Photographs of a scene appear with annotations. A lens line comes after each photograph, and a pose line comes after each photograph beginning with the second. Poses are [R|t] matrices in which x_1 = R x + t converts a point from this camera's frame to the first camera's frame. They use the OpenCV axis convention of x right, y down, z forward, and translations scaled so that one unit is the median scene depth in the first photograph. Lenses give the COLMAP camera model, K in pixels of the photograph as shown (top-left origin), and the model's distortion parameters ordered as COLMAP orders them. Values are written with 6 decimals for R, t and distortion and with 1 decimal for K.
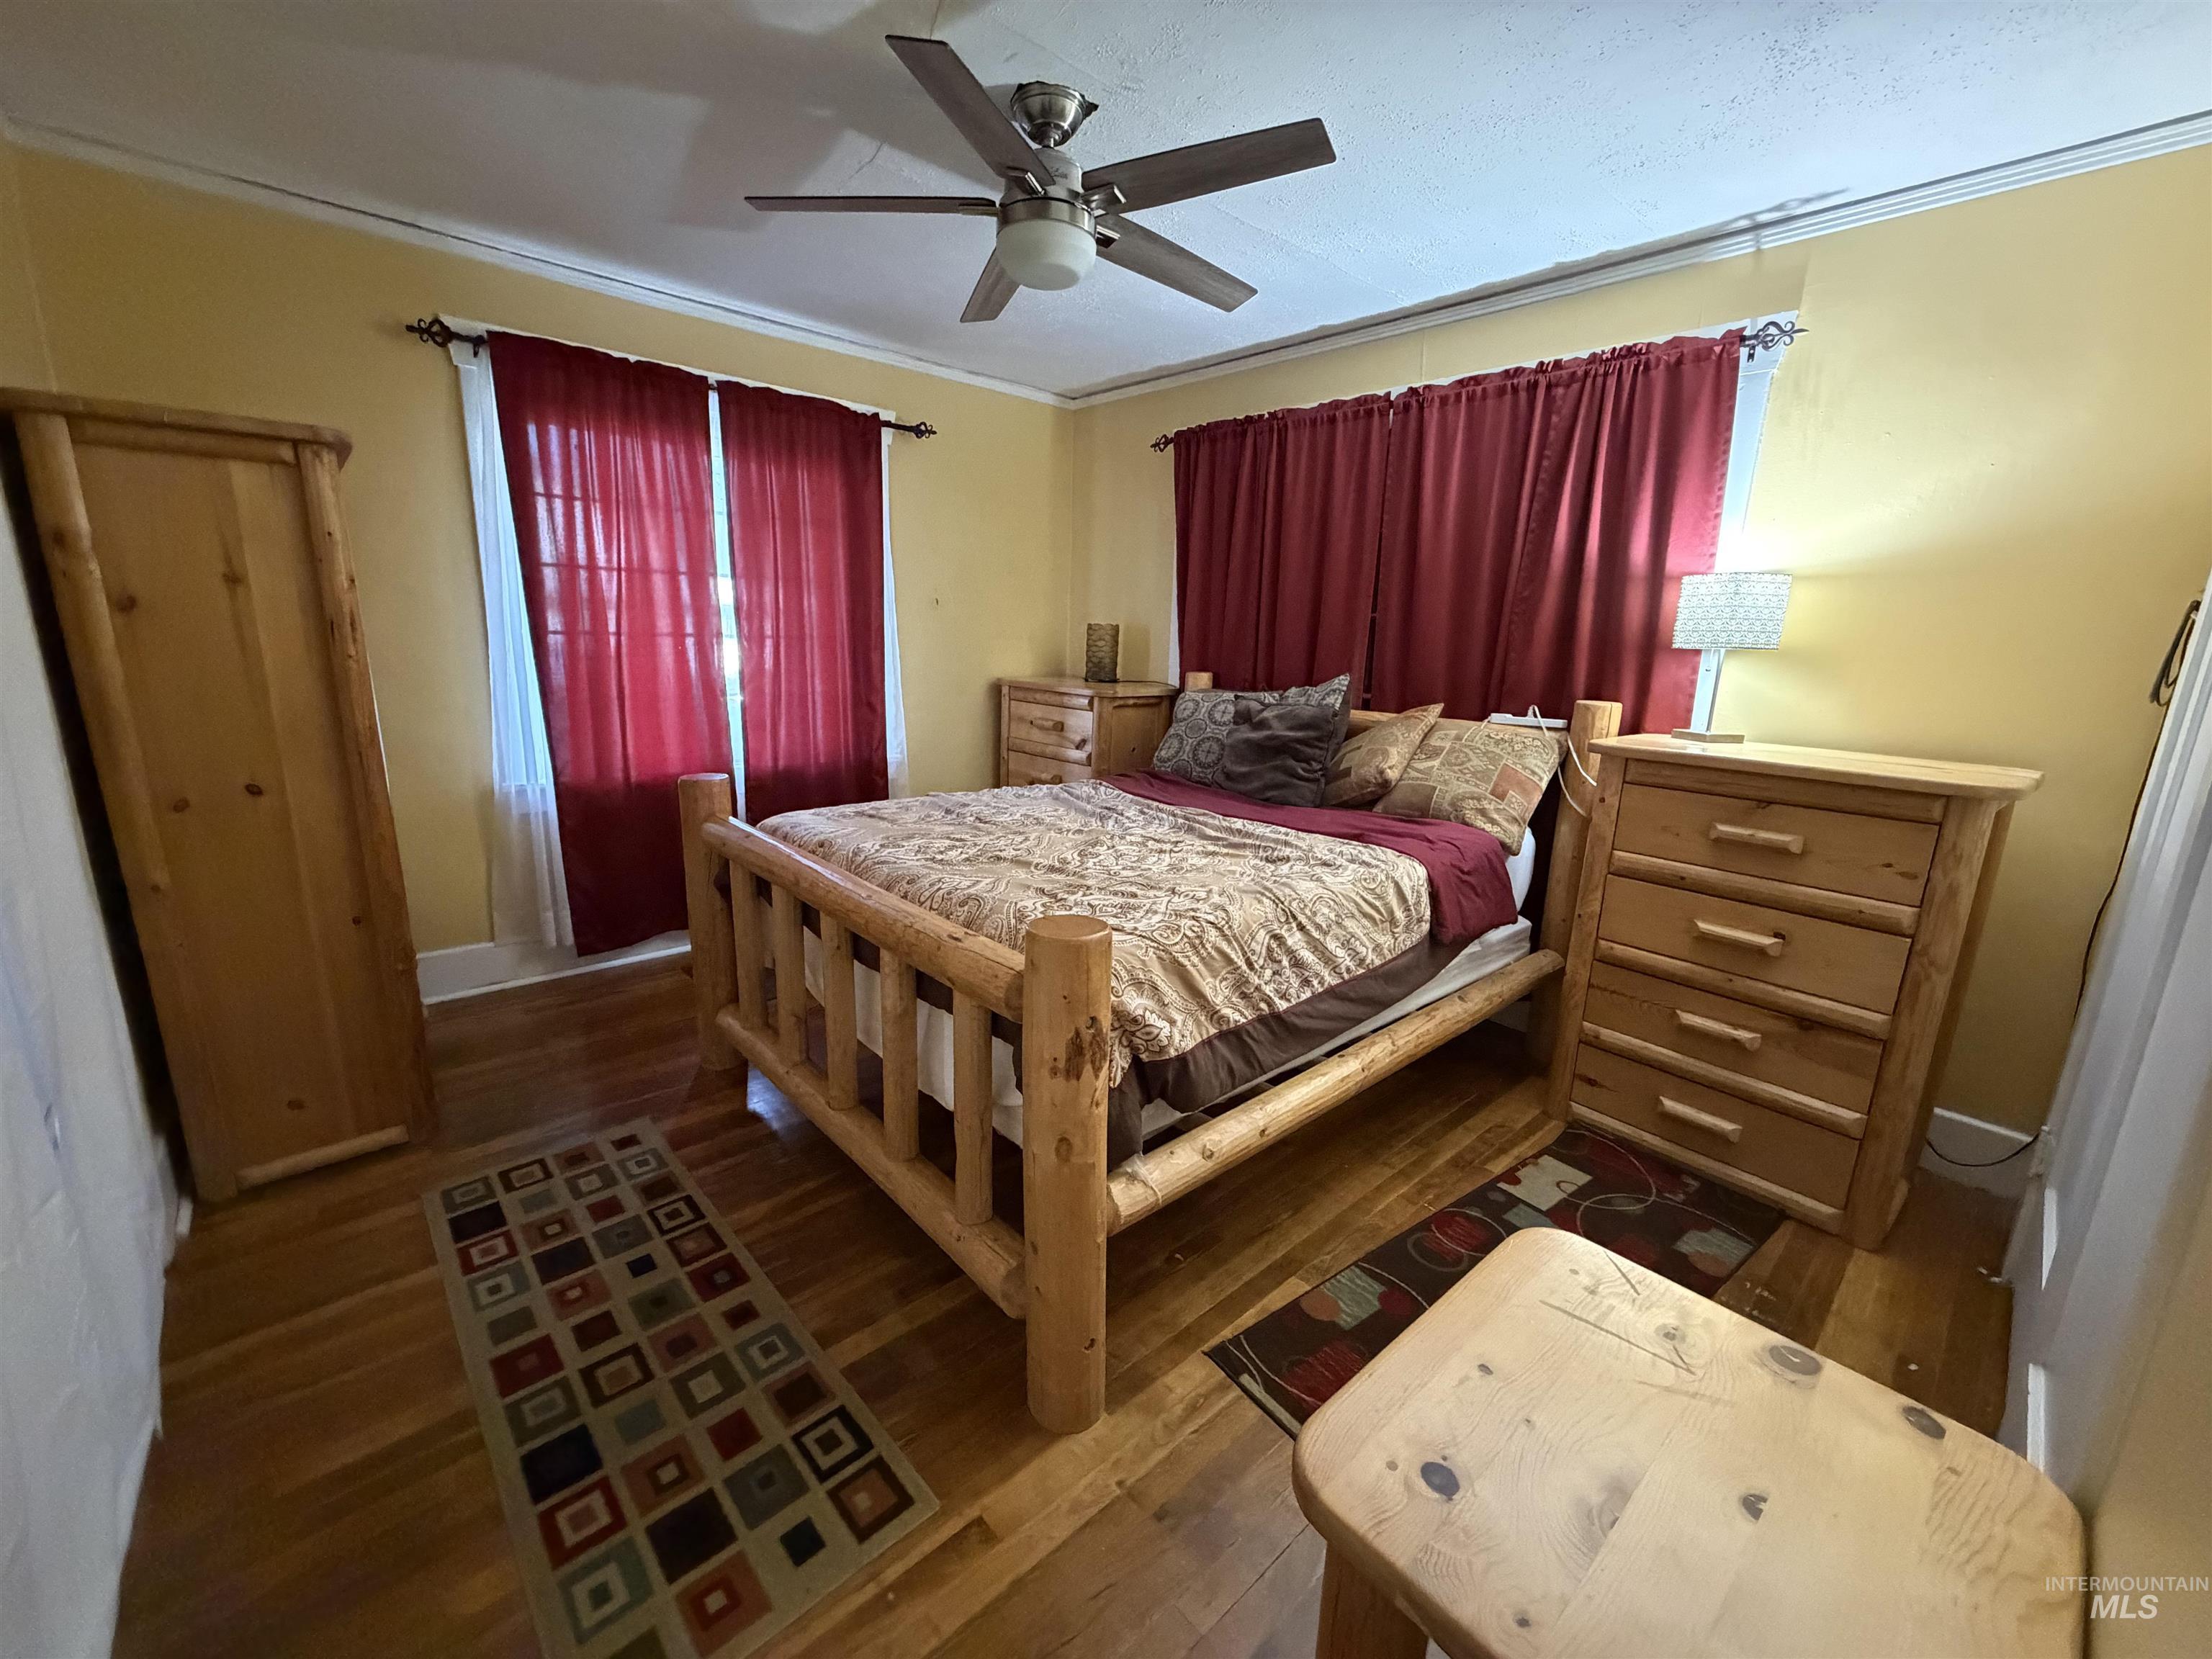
lens RADIAL K [[883.3, 0, 1100.1], [0, 883.3, 829.9], [0, 0, 1]] dist [0.000755, -0.000221]
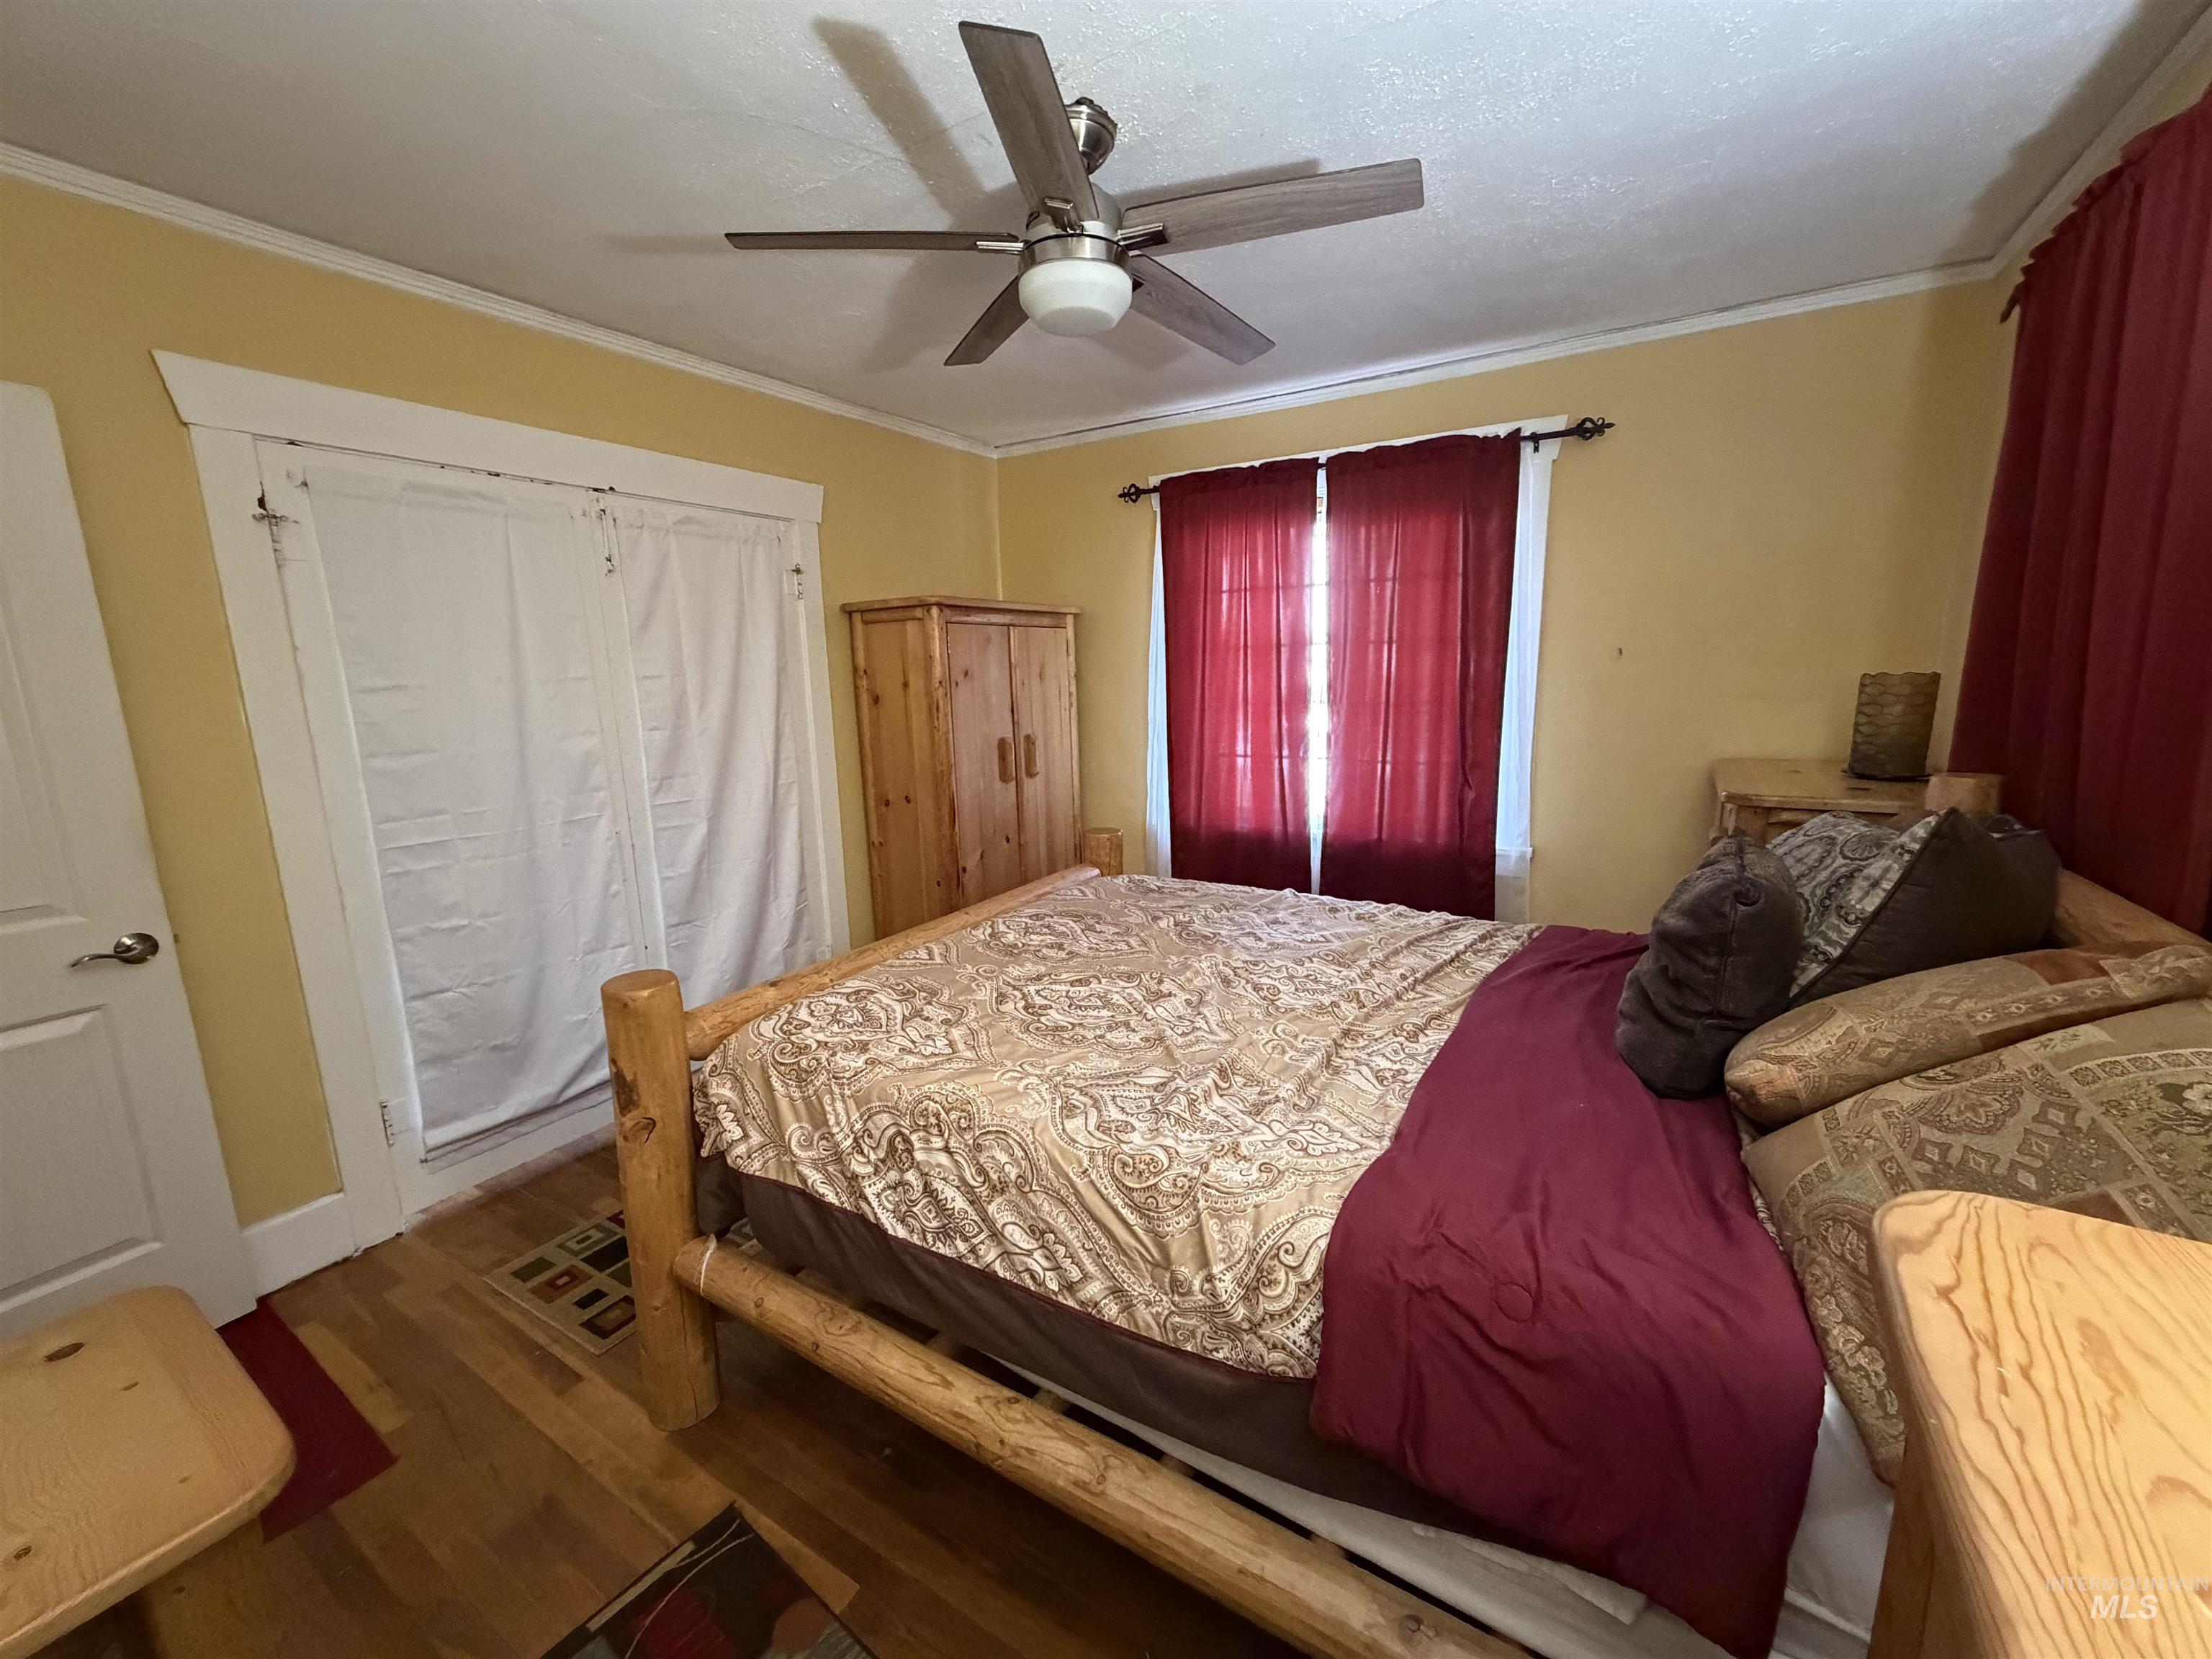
lens RADIAL K [[883.3, 0, 1100.1], [0, 883.3, 829.9], [0, 0, 1]] dist [0.000755, -0.000221]
pose [[0.269168, 0.137638, -0.953208, 0.600316], [-0.181099, 0.979313, 0.090268, -0.149606], [0.945913, 0.148328, 0.288526, 0.592142]]
